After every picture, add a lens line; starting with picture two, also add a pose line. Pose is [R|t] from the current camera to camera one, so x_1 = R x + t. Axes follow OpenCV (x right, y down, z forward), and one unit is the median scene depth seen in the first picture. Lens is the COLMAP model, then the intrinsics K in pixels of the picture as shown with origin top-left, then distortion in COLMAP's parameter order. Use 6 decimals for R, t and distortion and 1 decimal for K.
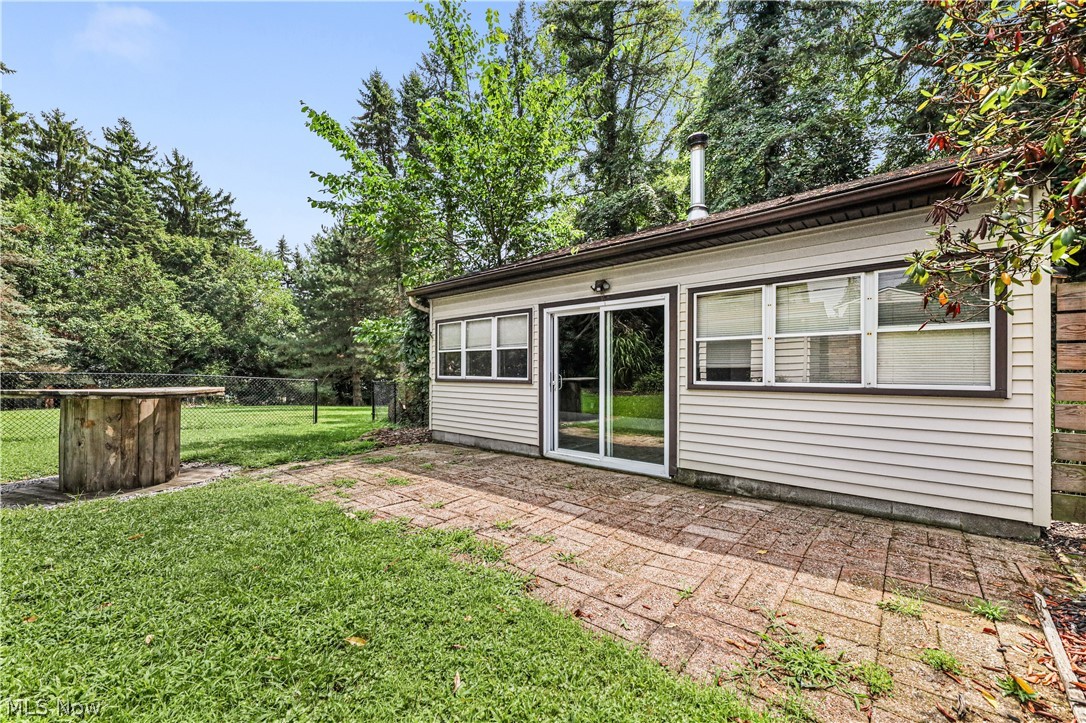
lens RADIAL K [[423.2, 0, 538.5], [0, 423.2, 365.9], [0, 0, 1]] dist [0.006476, -0.003115]
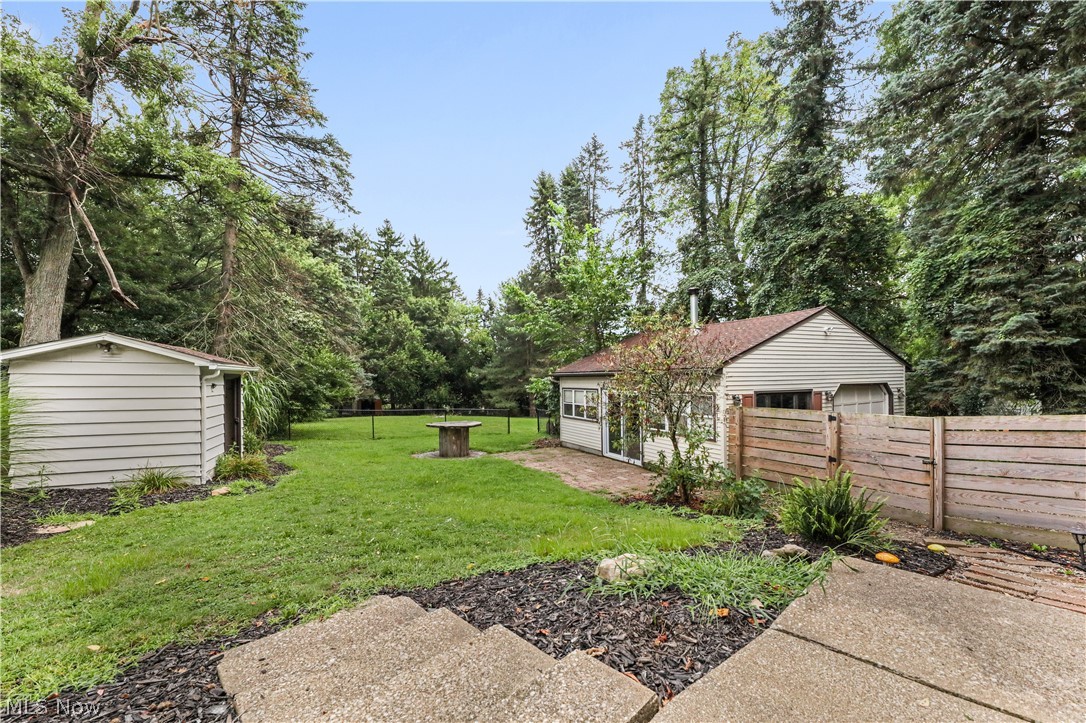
lens RADIAL K [[423.2, 0, 547.1], [0, 423.2, 369.8], [0, 0, 1]] dist [0.006476, -0.003115]
pose [[0.930350, -0.016299, -0.366309, 0.124520], [0.014989, 0.999867, -0.006421, -0.051209], [0.366365, 0.000483, 0.930471, -0.264890]]
